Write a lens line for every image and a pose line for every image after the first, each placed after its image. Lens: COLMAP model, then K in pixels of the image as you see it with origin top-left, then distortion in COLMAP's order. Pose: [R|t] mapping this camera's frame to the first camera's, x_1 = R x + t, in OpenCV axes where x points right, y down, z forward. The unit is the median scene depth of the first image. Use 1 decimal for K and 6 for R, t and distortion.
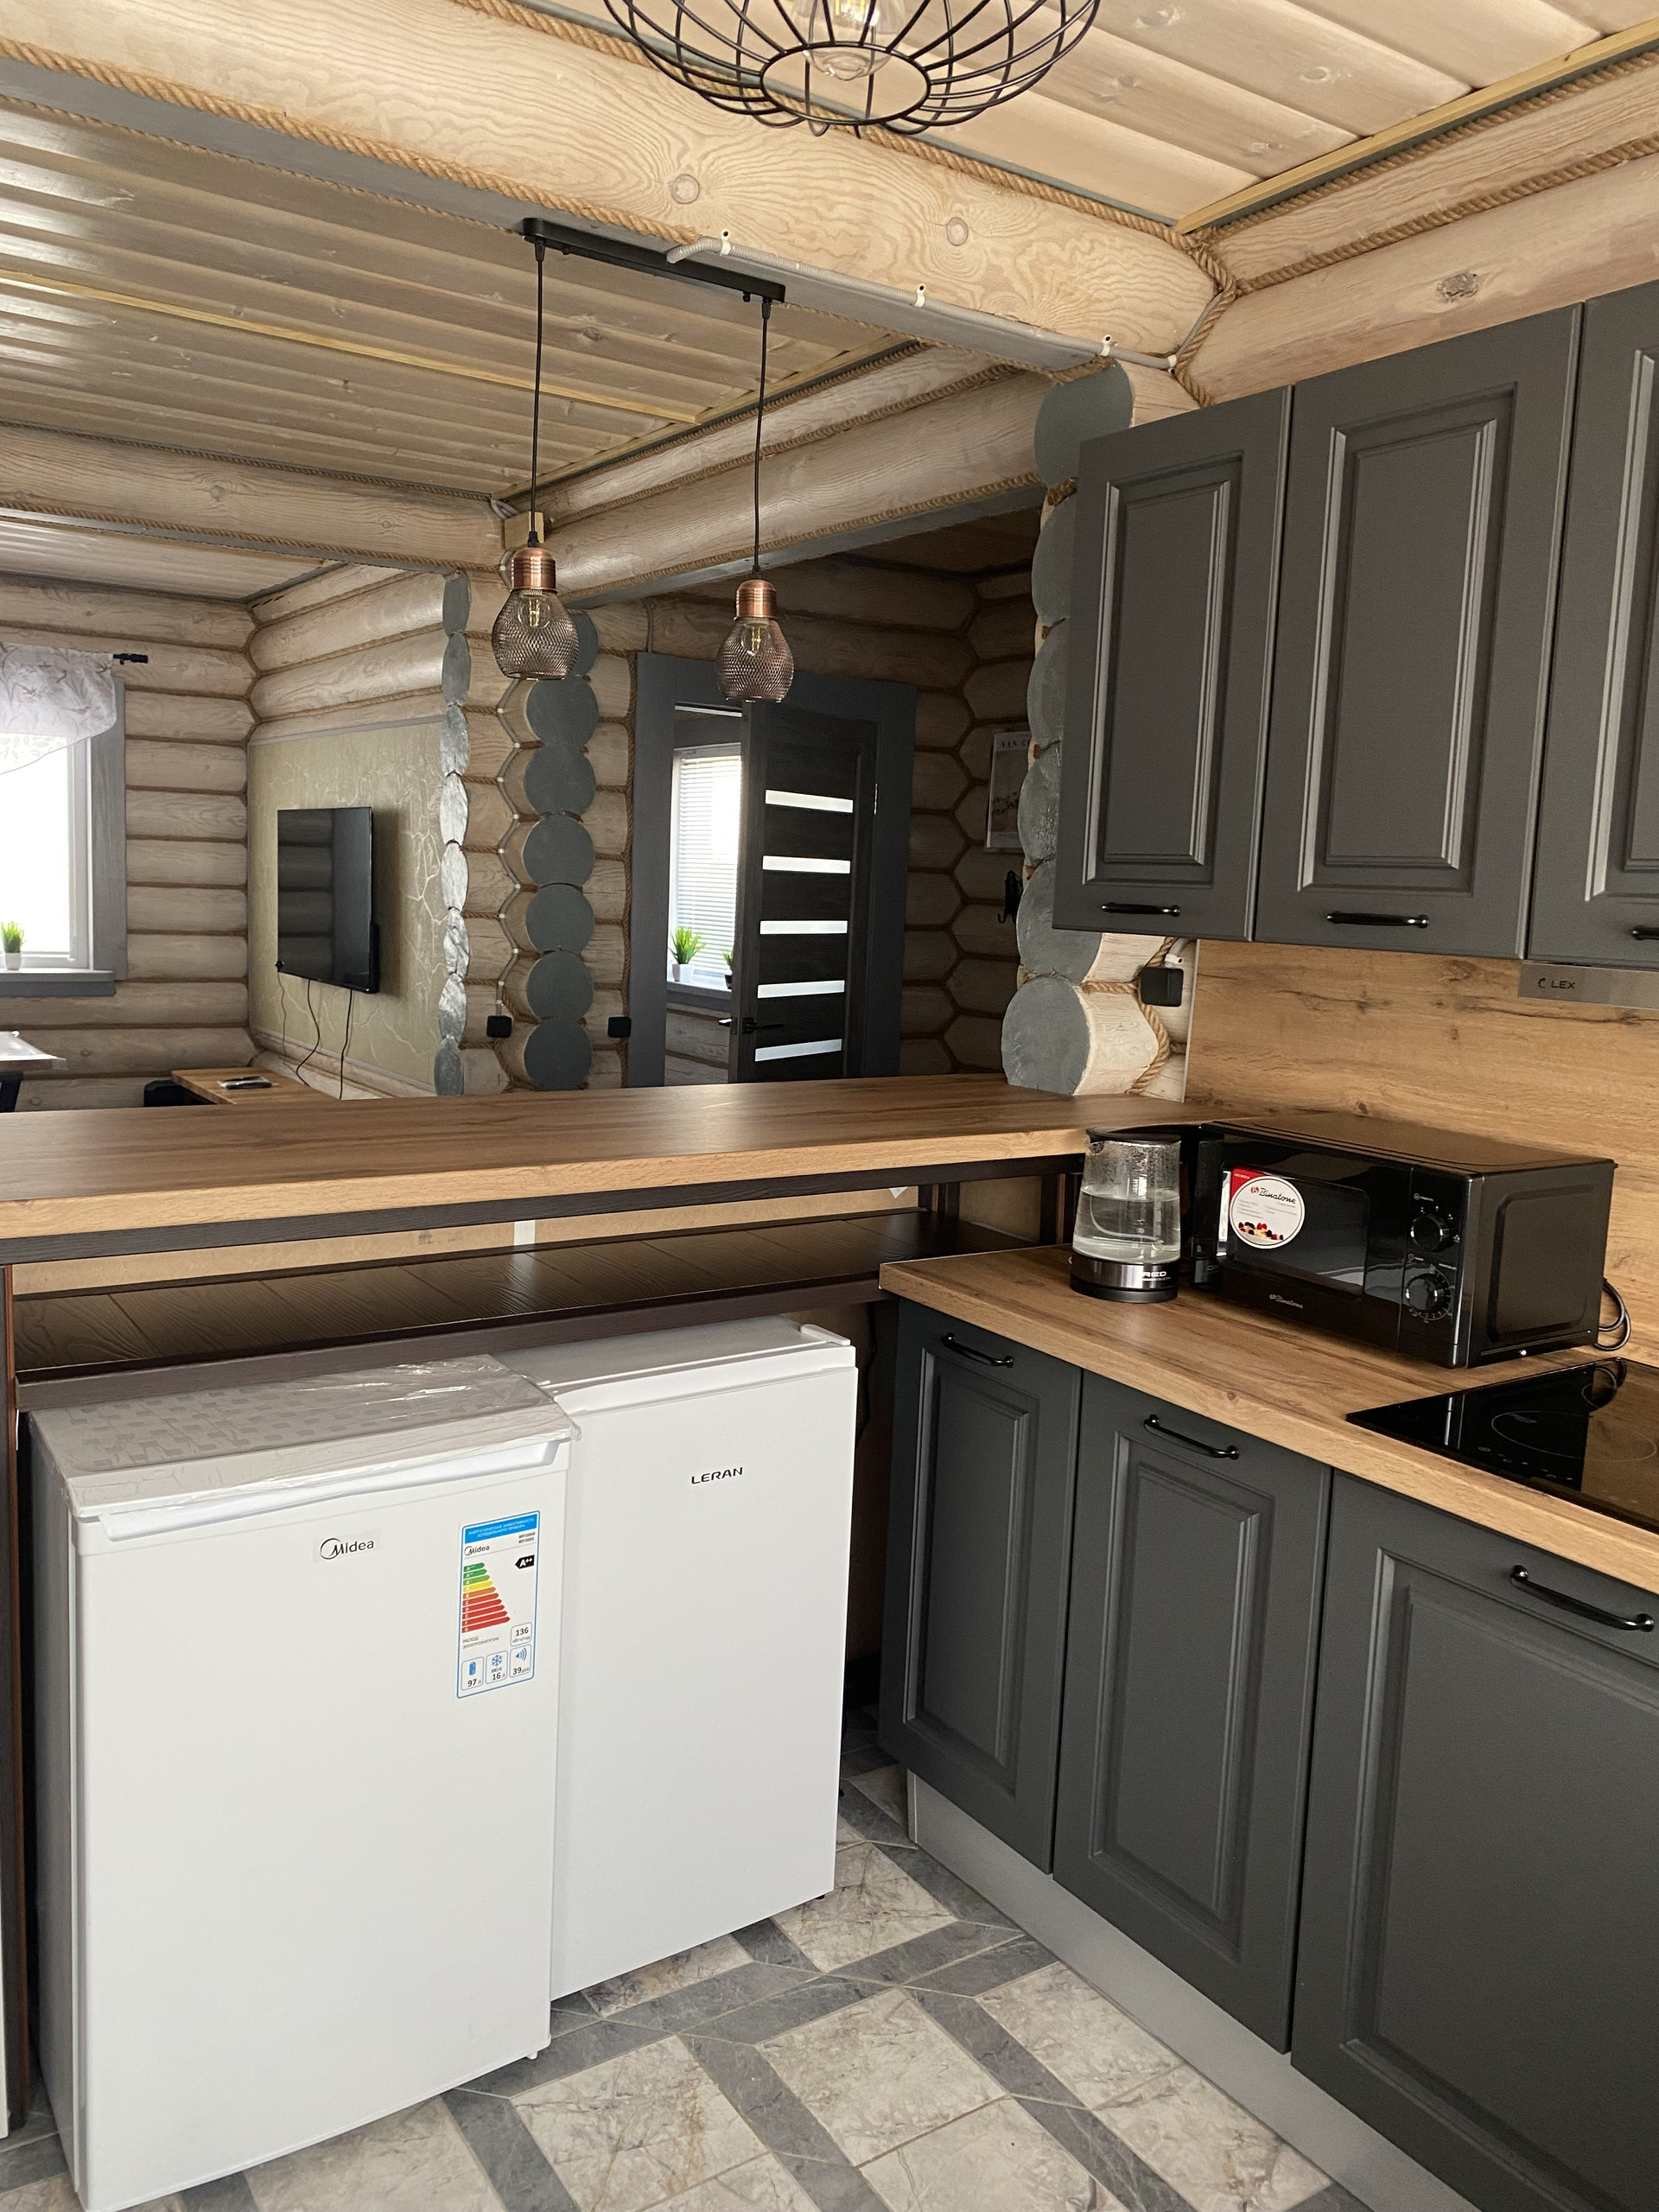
lens RADIAL K [[1660.9, 0, 835.0], [0, 1660.9, 1098.2], [0, 0, 1]] dist [-0.001107, -0.014644]
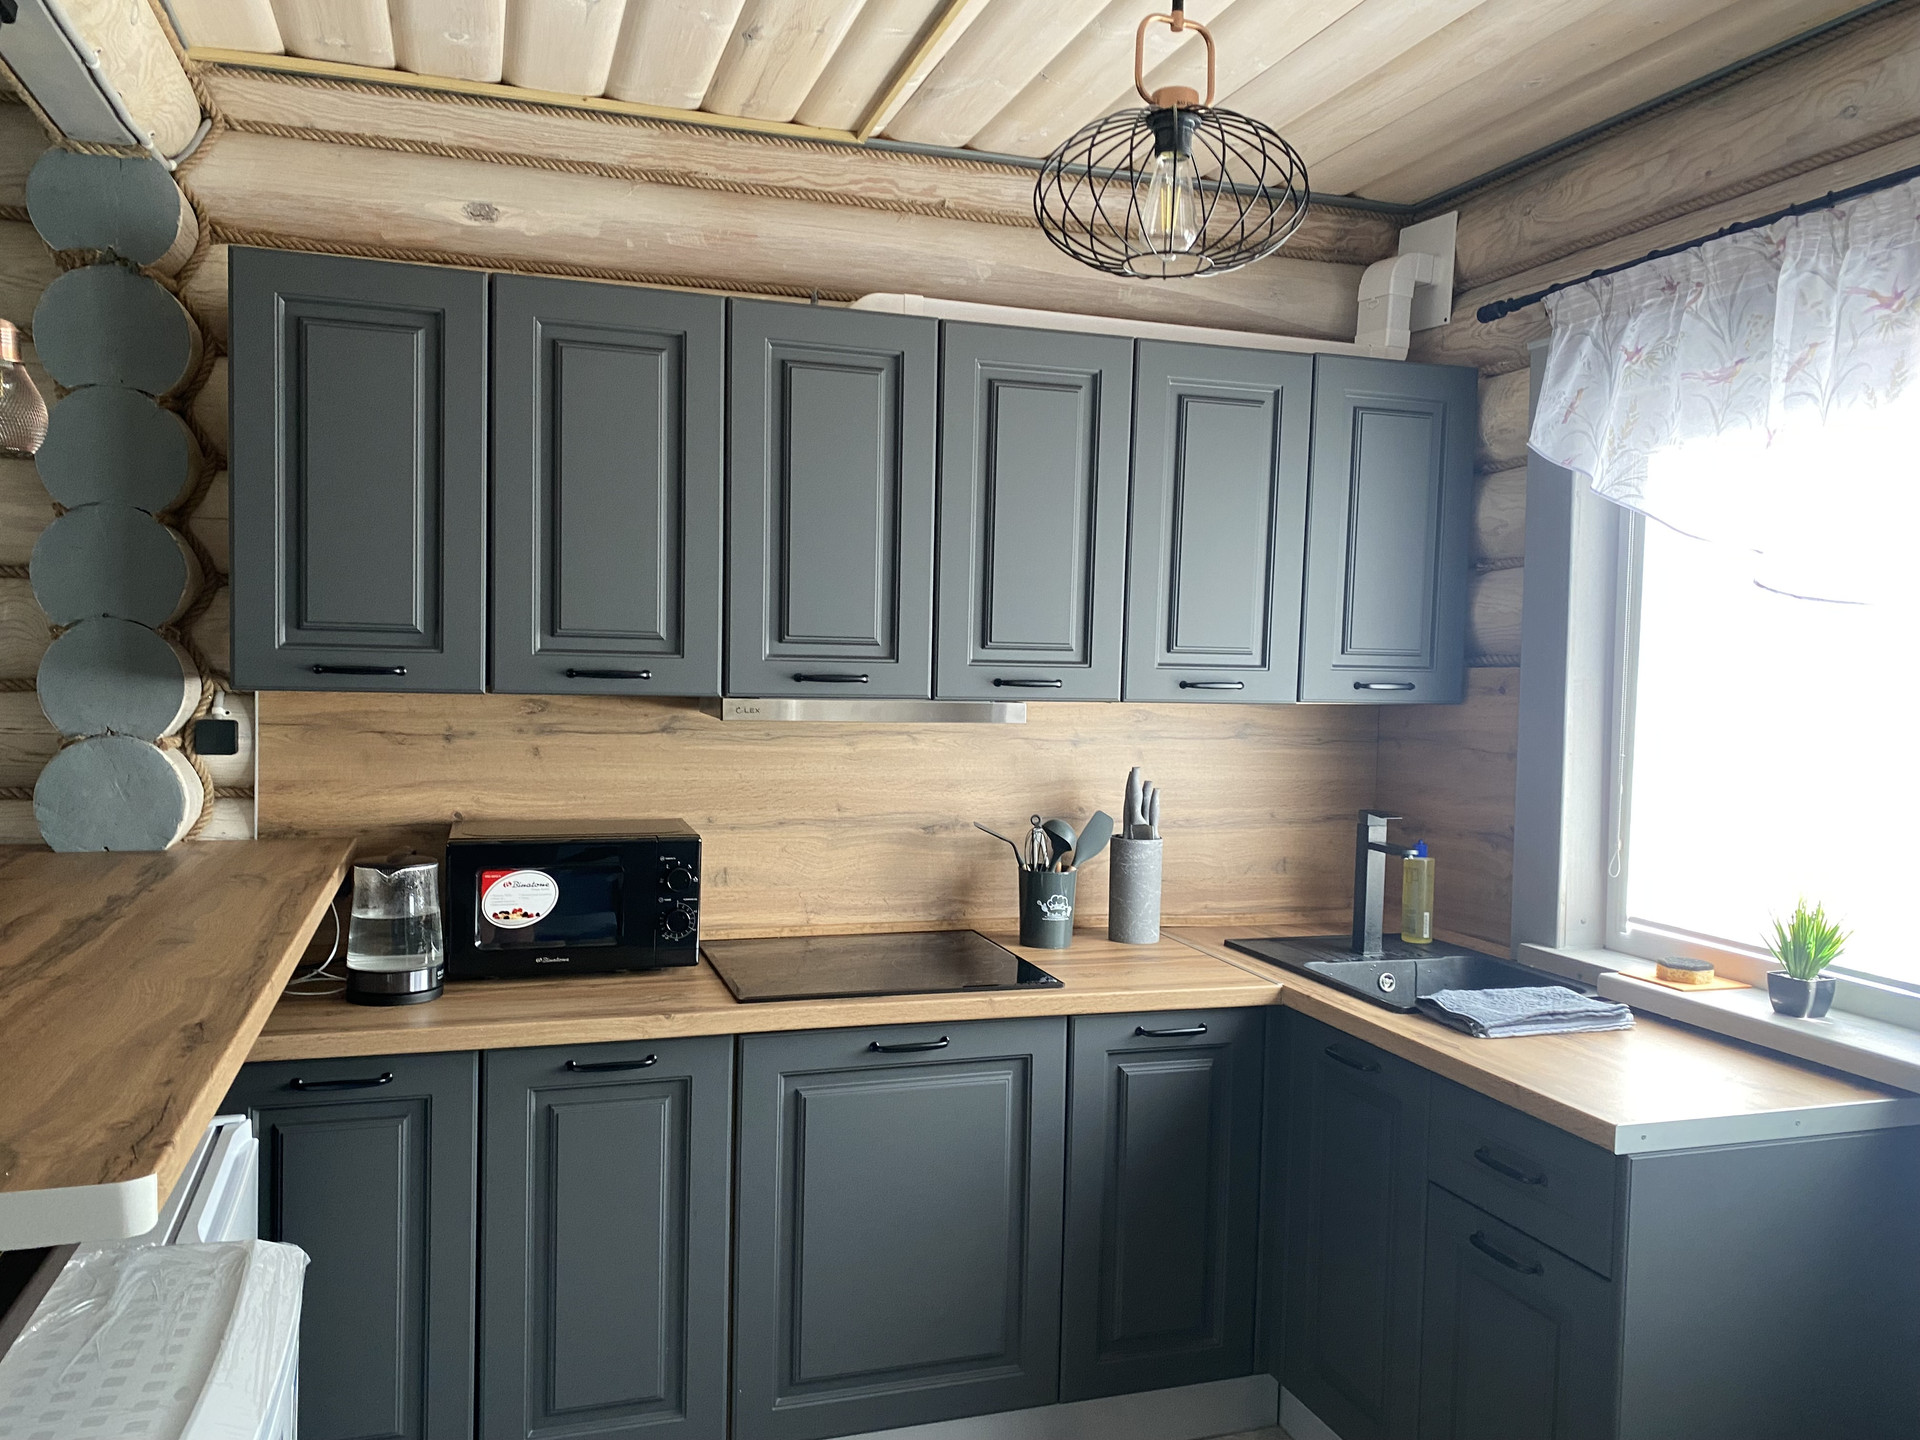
lens RADIAL K [[1441.6, 0, 966.4], [0, 1441.6, 724.9], [0, 0, 1]] dist [-0.001107, -0.014644]
pose [[0.256160, -0.073691, 0.963821, -0.684123], [0.112538, 0.992583, 0.045981, -0.074342], [-0.960061, 0.096688, 0.262553, 0.330463]]
